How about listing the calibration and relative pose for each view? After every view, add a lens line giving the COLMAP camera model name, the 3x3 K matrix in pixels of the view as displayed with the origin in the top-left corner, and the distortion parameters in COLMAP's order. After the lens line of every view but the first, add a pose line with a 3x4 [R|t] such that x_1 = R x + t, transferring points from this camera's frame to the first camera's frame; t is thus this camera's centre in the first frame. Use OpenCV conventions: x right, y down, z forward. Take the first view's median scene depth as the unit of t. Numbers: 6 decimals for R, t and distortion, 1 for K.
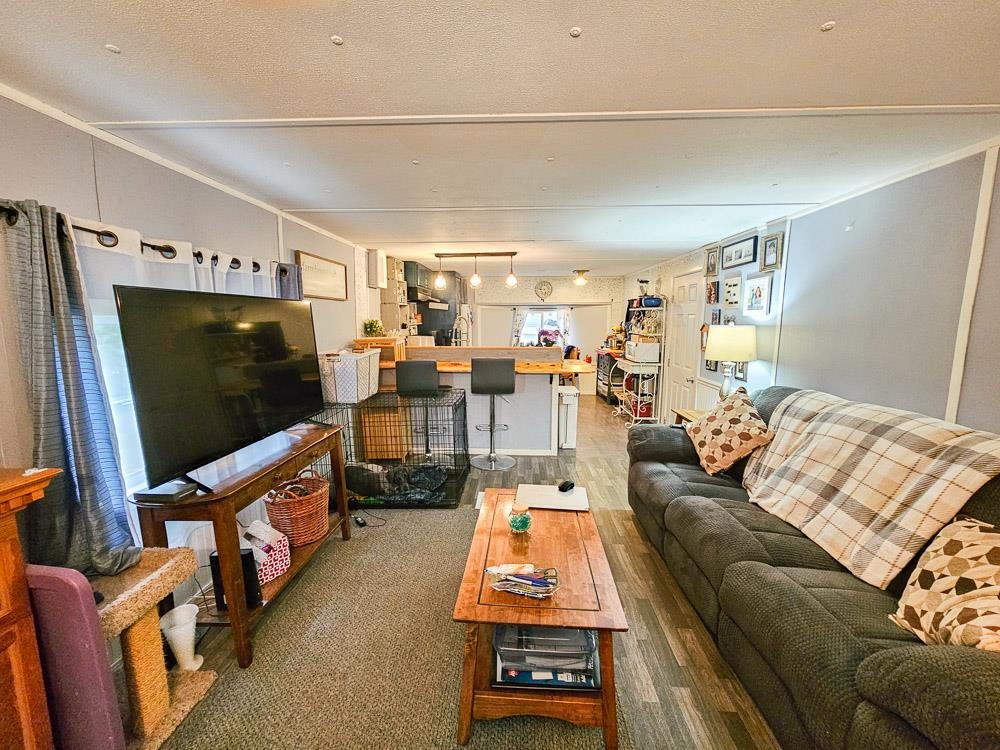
lens RADIAL K [[413.9, 0, 500.2], [0, 413.9, 377.1], [0, 0, 1]] dist [0.005954, -0.000270]
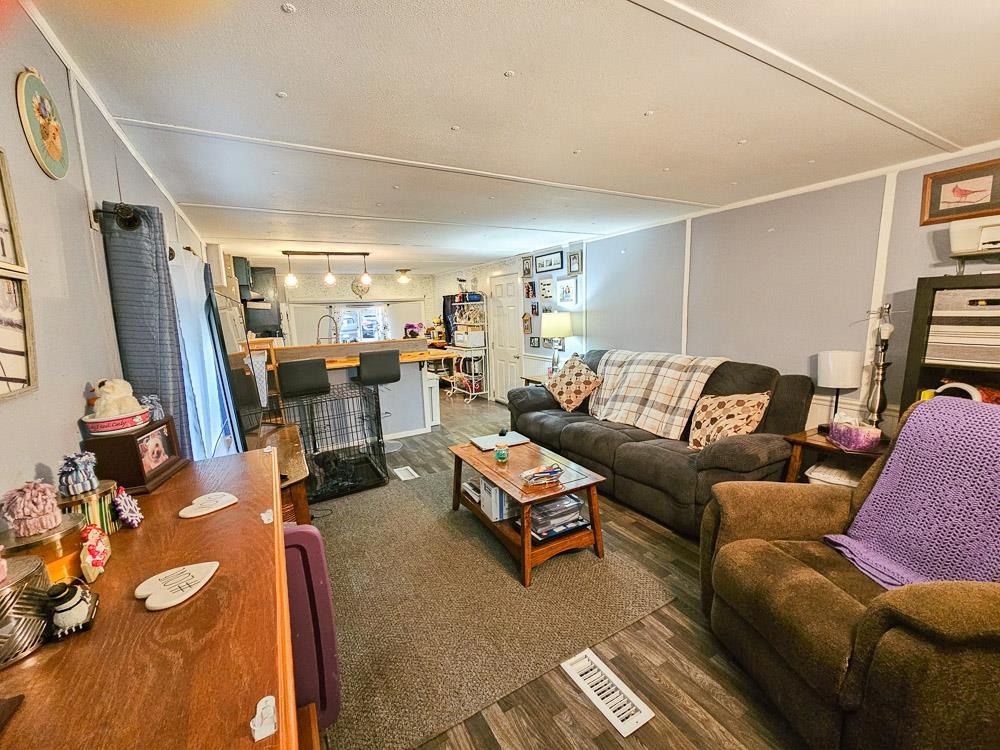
lens RADIAL K [[413.9, 0, 500.2], [0, 413.9, 377.1], [0, 0, 1]] dist [0.005954, -0.000270]
pose [[0.845207, -0.117477, 0.521367, -0.467563], [0.112555, 0.992790, 0.041234, 0.019804], [-0.522452, 0.023831, 0.852336, -0.146501]]
